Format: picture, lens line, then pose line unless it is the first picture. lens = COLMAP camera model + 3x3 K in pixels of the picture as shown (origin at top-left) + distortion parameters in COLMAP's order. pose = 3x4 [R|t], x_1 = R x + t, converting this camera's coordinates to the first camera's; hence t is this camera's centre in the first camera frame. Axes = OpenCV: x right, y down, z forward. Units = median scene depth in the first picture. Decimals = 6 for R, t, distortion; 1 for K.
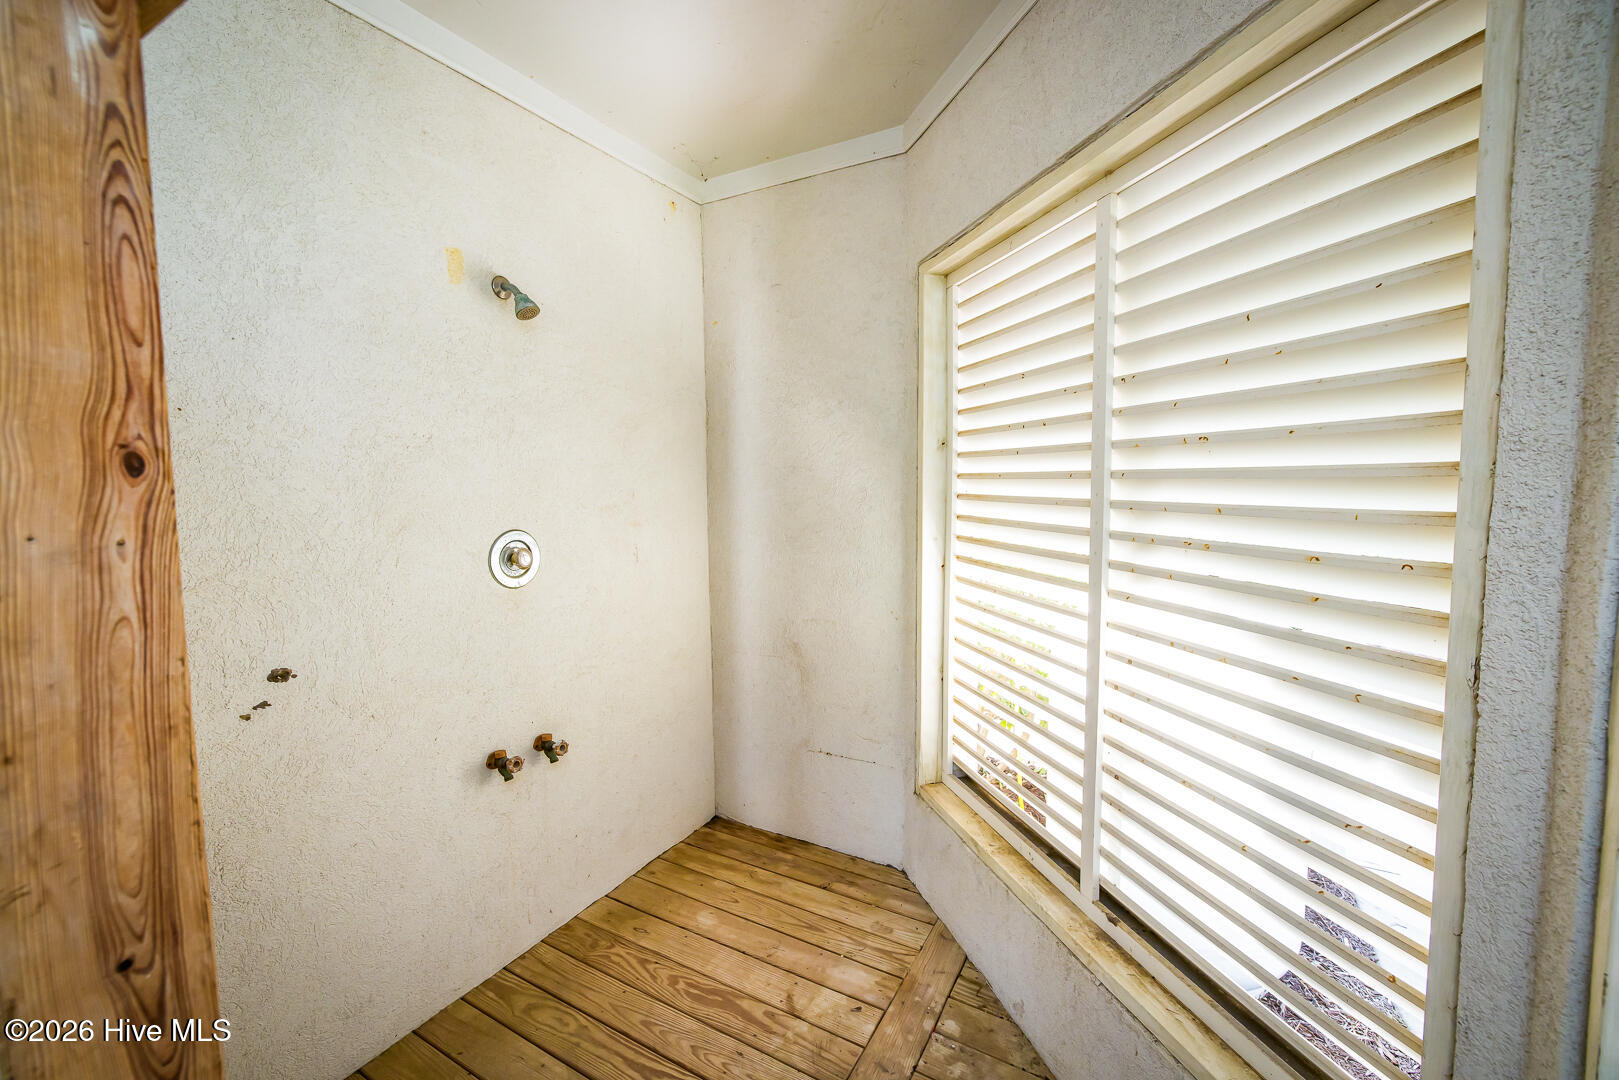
lens RADIAL K [[669.7, 0, 809.3], [0, 669.7, 535.5], [0, 0, 1]] dist [0.000312, -0.000025]
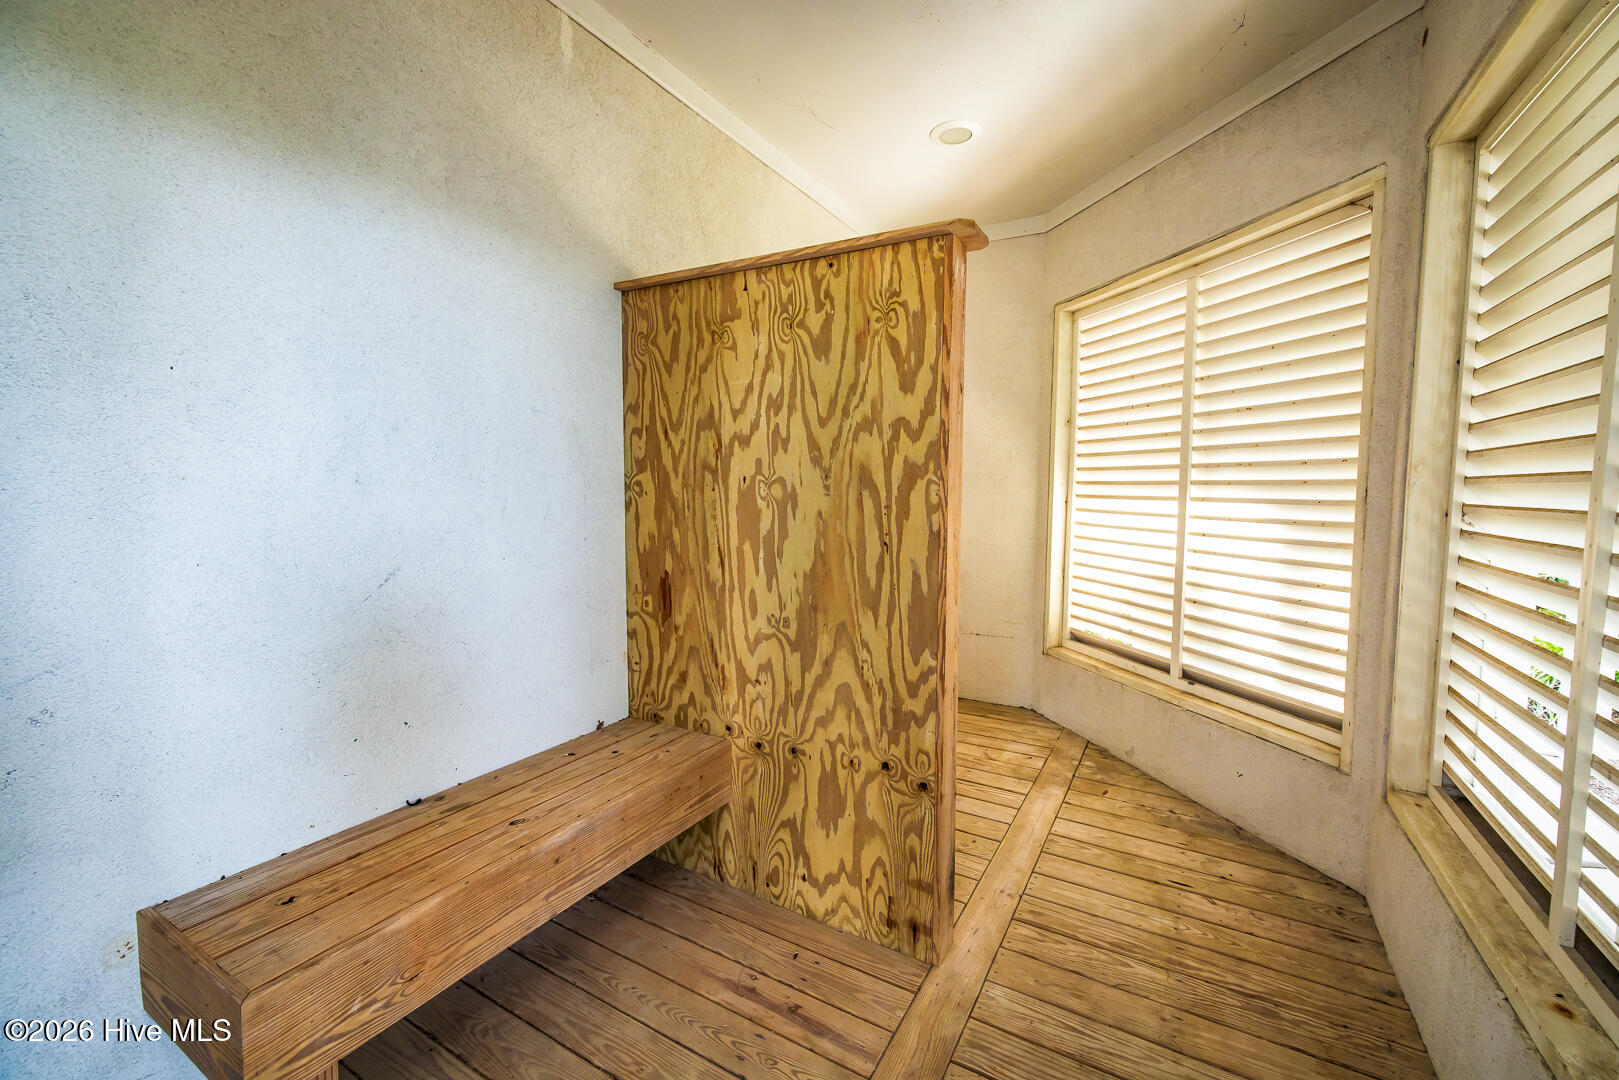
lens RADIAL K [[669.7, 0, 807.4], [0, 669.7, 538.5], [0, 0, 1]] dist [0.000312, -0.000025]
pose [[0.999839, 0.011694, -0.013620, -0.502437], [-0.011758, 0.999920, -0.004594, 0.194926], [0.013565, 0.004753, 0.999897, -0.726308]]
